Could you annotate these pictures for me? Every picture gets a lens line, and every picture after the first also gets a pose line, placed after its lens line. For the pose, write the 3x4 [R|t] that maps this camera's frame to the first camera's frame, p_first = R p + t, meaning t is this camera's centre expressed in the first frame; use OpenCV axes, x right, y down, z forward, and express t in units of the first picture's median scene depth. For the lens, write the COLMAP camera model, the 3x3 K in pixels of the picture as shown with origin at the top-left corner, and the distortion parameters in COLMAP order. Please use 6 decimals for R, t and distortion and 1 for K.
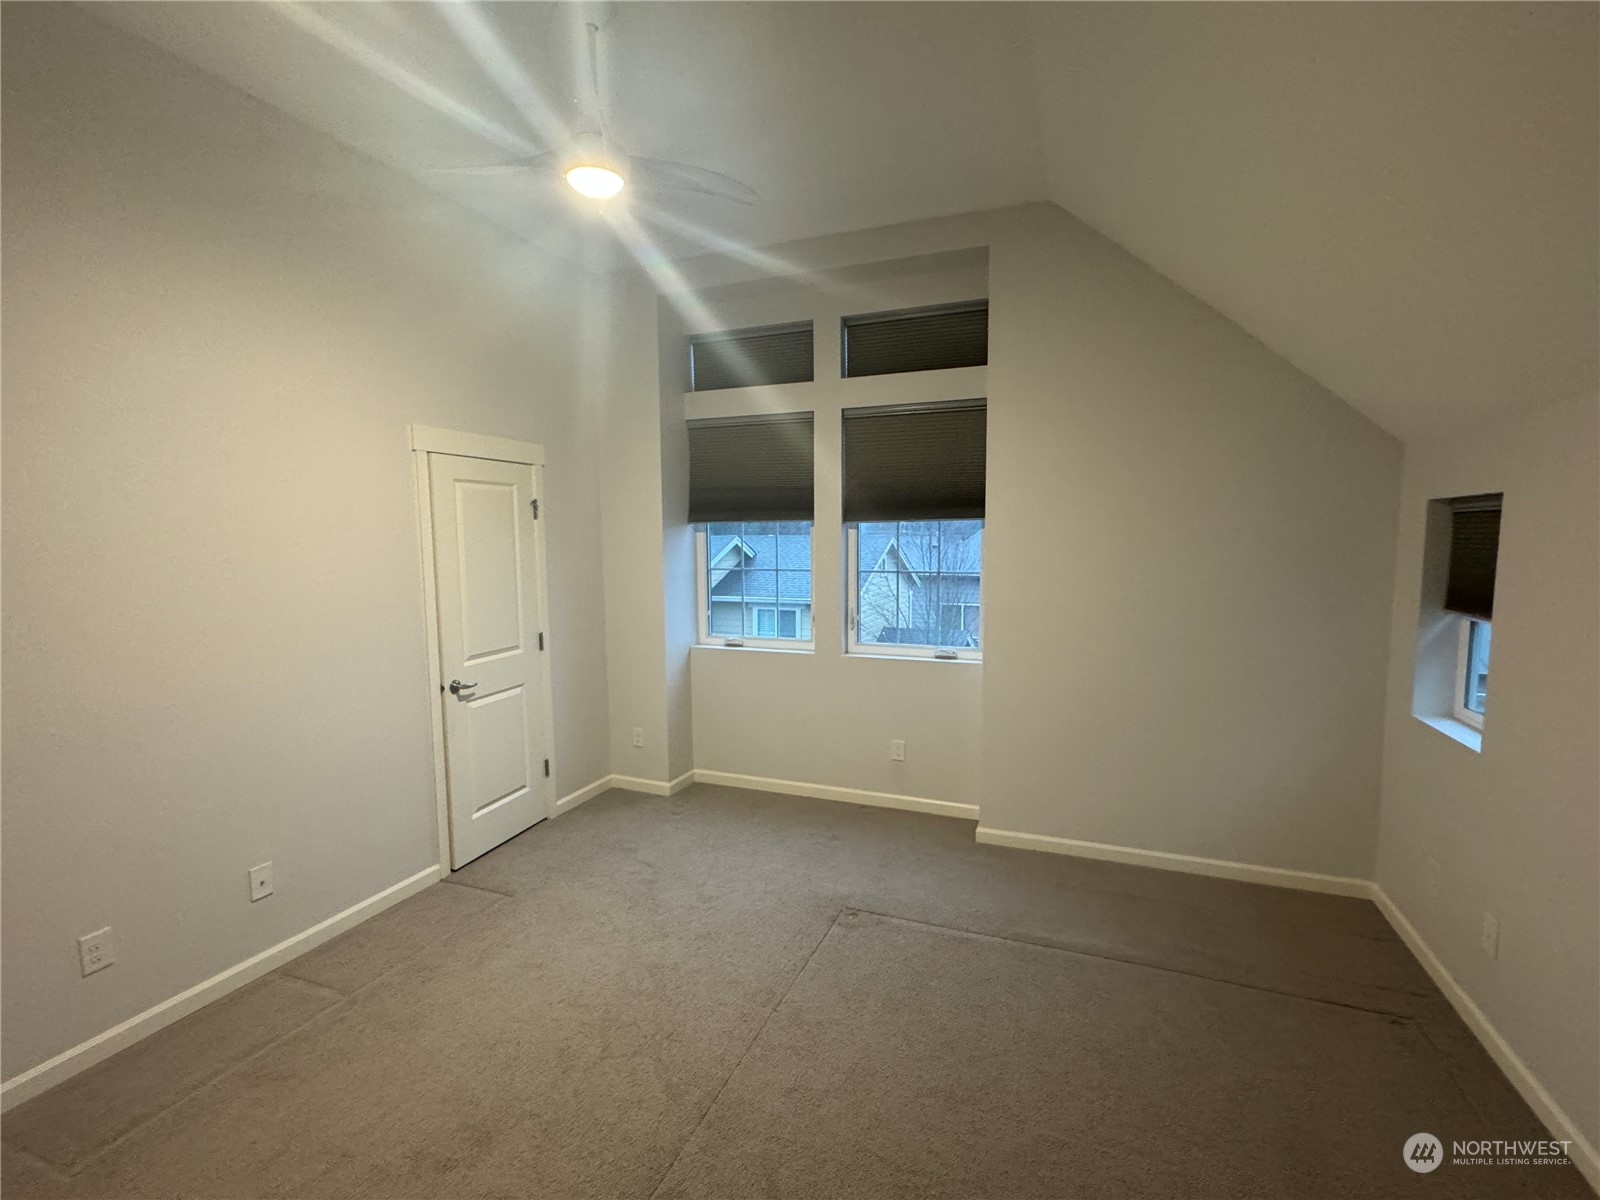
lens RADIAL K [[737.4, 0, 800.0], [0, 737.4, 604.8], [0, 0, 1]] dist [0.000135, 0.000016]
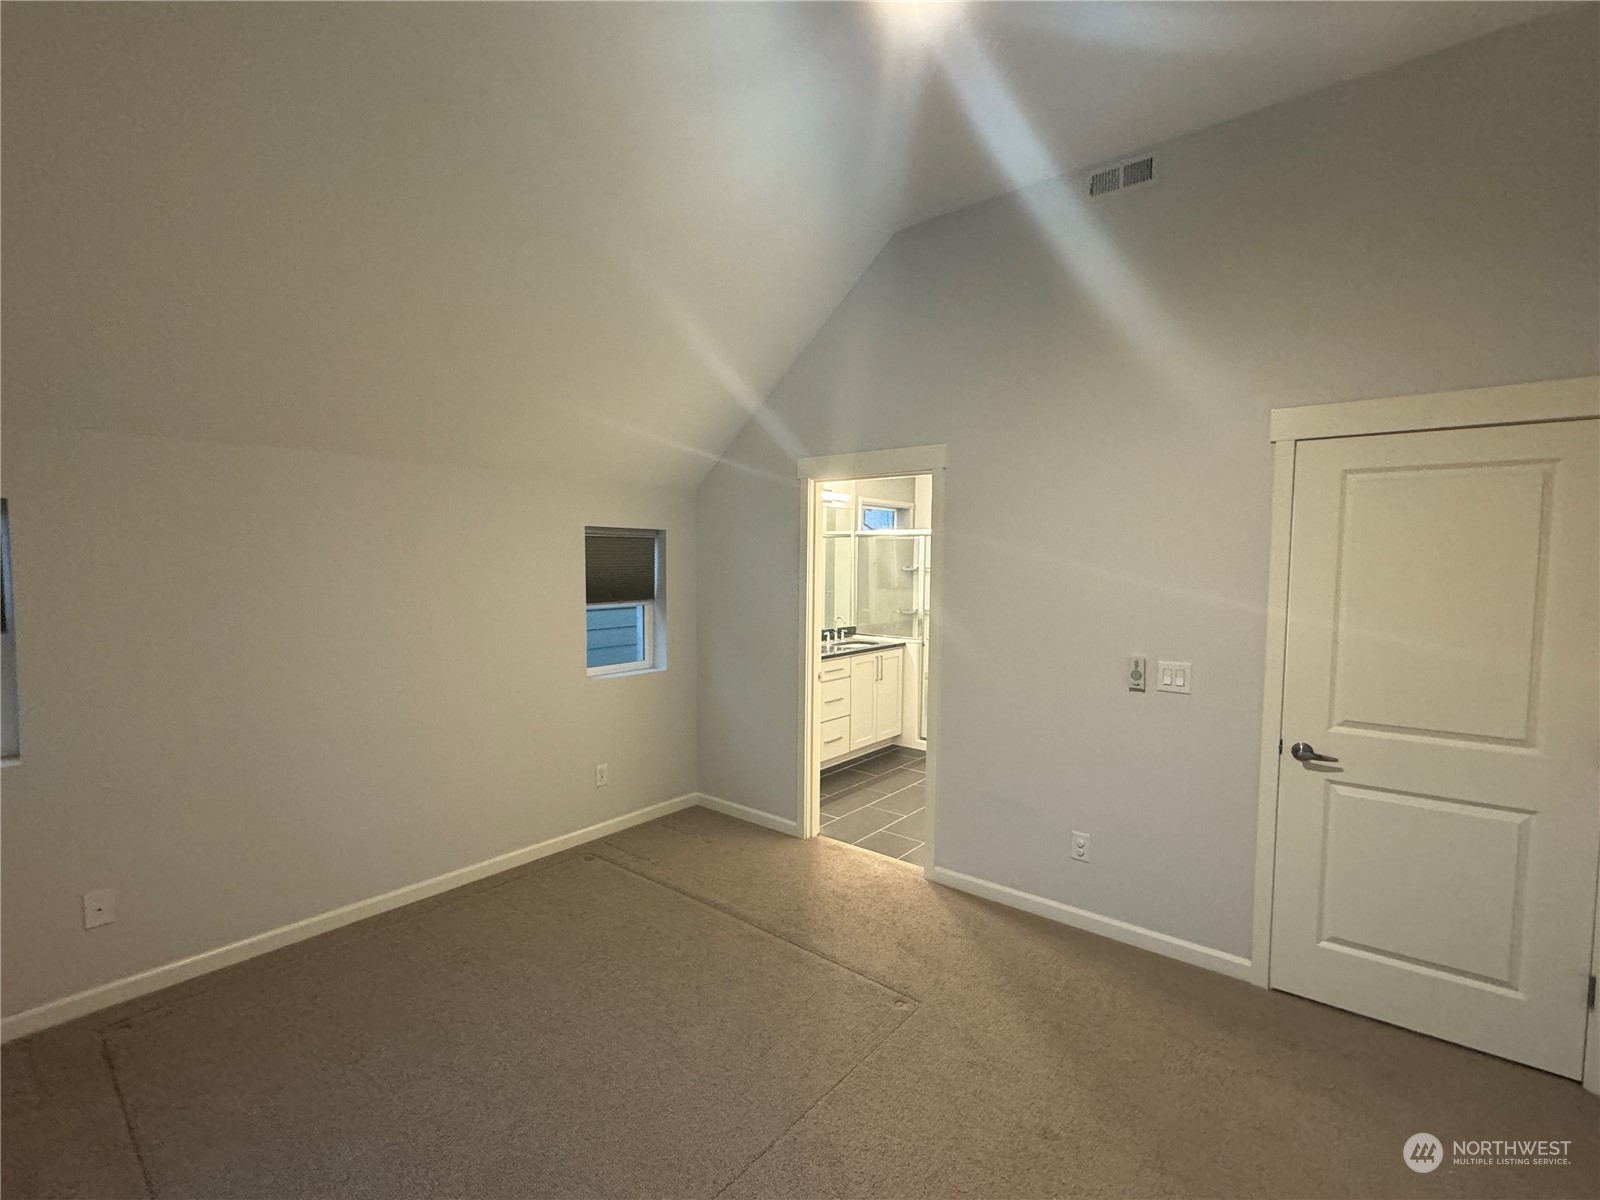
lens RADIAL K [[737.4, 0, 802.9], [0, 737.4, 593.7], [0, 0, 1]] dist [0.000135, 0.000016]
pose [[-0.303808, 0.061199, -0.950766, 0.379157], [-0.097919, 0.990644, 0.095055, -0.067602], [0.947688, 0.121976, -0.294974, 0.725547]]
